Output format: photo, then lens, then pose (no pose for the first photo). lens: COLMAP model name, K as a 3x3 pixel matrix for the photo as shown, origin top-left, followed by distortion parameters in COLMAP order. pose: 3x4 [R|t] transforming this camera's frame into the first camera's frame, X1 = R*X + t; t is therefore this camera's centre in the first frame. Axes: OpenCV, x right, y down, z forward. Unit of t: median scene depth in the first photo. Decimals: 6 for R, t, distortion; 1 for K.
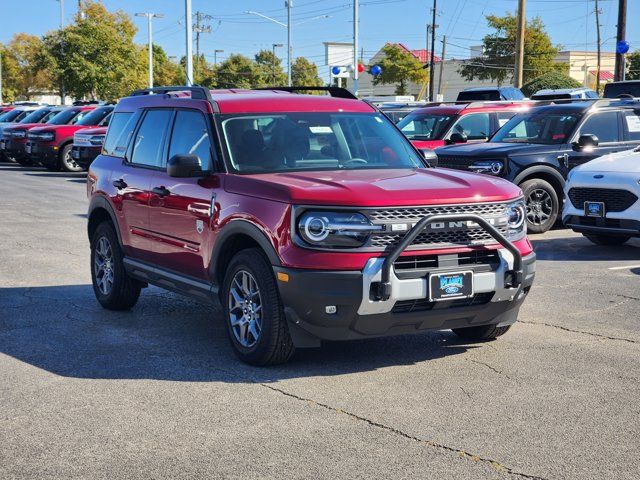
lens RADIAL K [[1417.9, 0, 319.9], [0, 1417.9, 266.1], [0, 0, 1]] dist [0.014837, 0.110783]
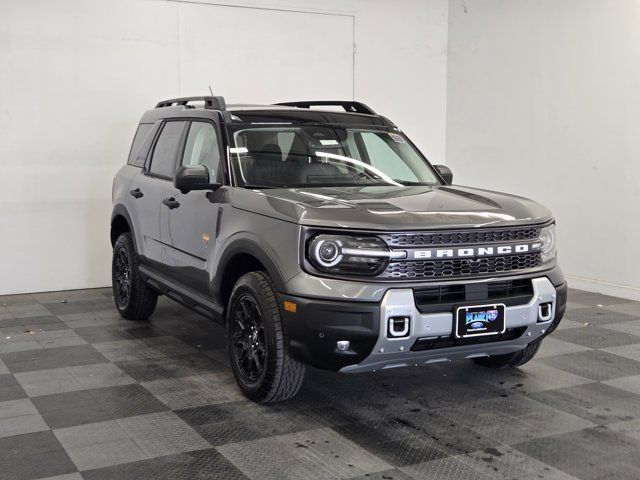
lens RADIAL K [[916.8, 0, 320.0], [0, 916.8, 240.0], [0, 0, 1]] dist [0.149615, -0.011358]
pose [[0.999769, 0.020644, -0.006016, -0.004352], [-0.020634, 0.999786, 0.001726, -0.034660], [0.006050, -0.001601, 0.999980, 0.416879]]
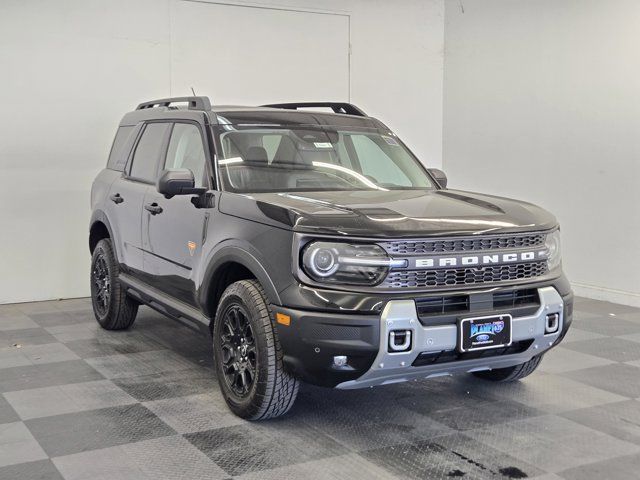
lens RADIAL K [[916.8, 0, 320.0], [0, 916.8, 240.0], [0, 0, 1]] dist [0.149615, -0.011358]
pose [[0.999705, 0.017071, 0.017296, -0.014025], [-0.017007, 0.999848, -0.003851, -0.036283], [-0.017359, 0.003556, 0.999843, 0.451134]]
